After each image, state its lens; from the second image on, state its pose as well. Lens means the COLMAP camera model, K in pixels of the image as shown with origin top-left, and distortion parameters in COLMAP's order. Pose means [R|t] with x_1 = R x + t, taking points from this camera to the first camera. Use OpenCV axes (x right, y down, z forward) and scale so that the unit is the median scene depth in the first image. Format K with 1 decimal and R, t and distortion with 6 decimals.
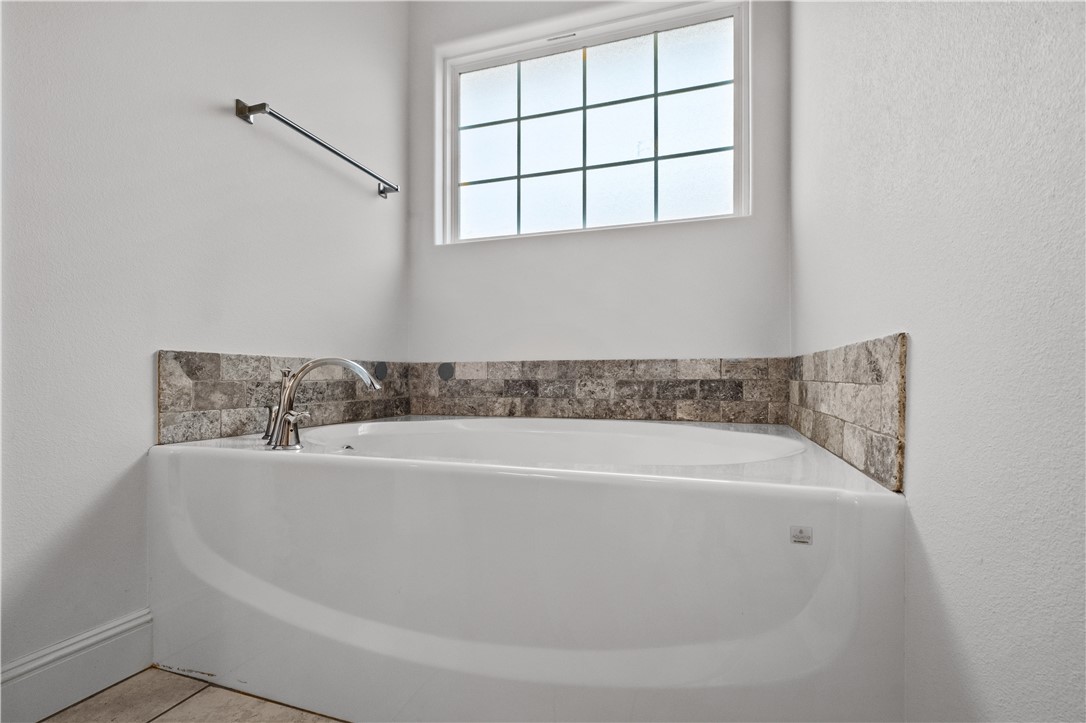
lens RADIAL K [[472.5, 0, 556.9], [0, 472.5, 379.3], [0, 0, 1]] dist [-0.001732, -0.000480]
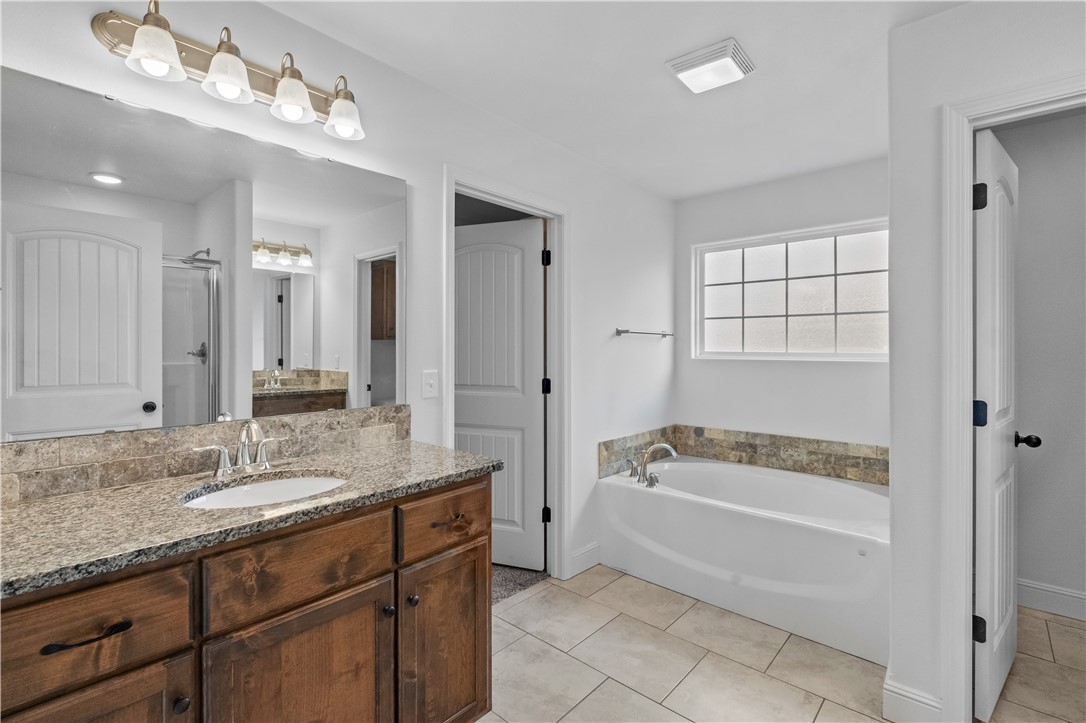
lens RADIAL K [[477.0, 0, 541.0], [0, 477.0, 356.6], [0, 0, 1]] dist [-0.001957, -0.000877]
pose [[0.906138, -0.003234, -0.422969, -0.017245], [0.007740, 0.999930, 0.008938, -0.360151], [0.422911, -0.011373, 0.906100, -0.967216]]
